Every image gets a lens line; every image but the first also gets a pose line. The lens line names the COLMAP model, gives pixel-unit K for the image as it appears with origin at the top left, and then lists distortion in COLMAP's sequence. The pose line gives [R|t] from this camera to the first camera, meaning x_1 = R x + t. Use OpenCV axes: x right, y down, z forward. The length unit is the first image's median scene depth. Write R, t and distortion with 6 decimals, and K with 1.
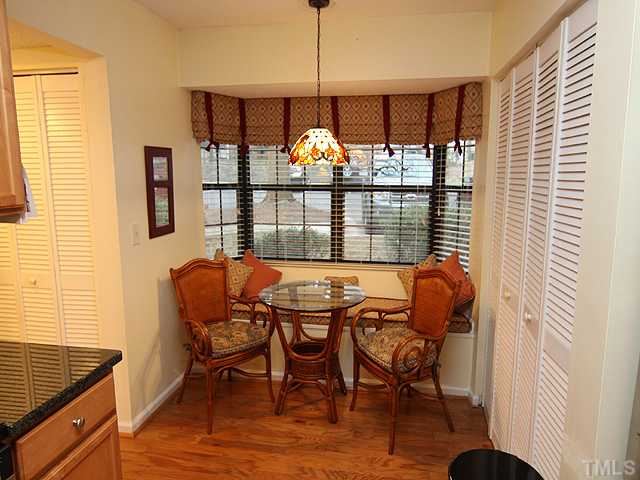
lens RADIAL K [[413.3, 0, 320.0], [0, 413.3, 240.0], [0, 0, 1]] dist [-0.037350, 0.000830]
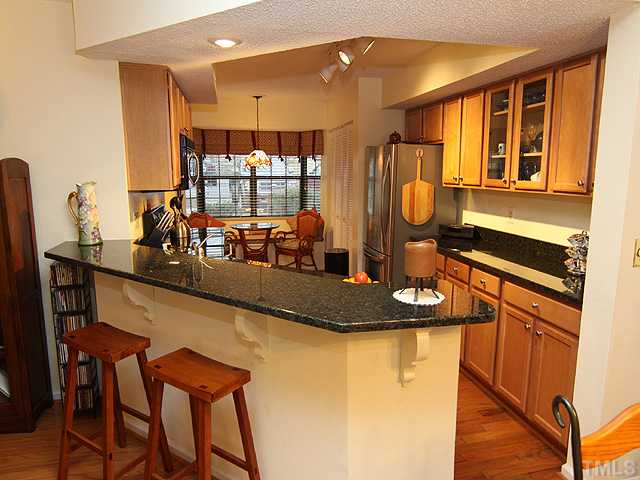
lens RADIAL K [[413.3, 0, 320.0], [0, 413.3, 240.0], [0, 0, 1]] dist [-0.037350, 0.000830]
pose [[0.936928, -0.051565, 0.345699, -0.368613], [0.046277, 0.998651, 0.023539, 0.143353], [-0.346446, -0.006057, 0.938050, -0.961519]]
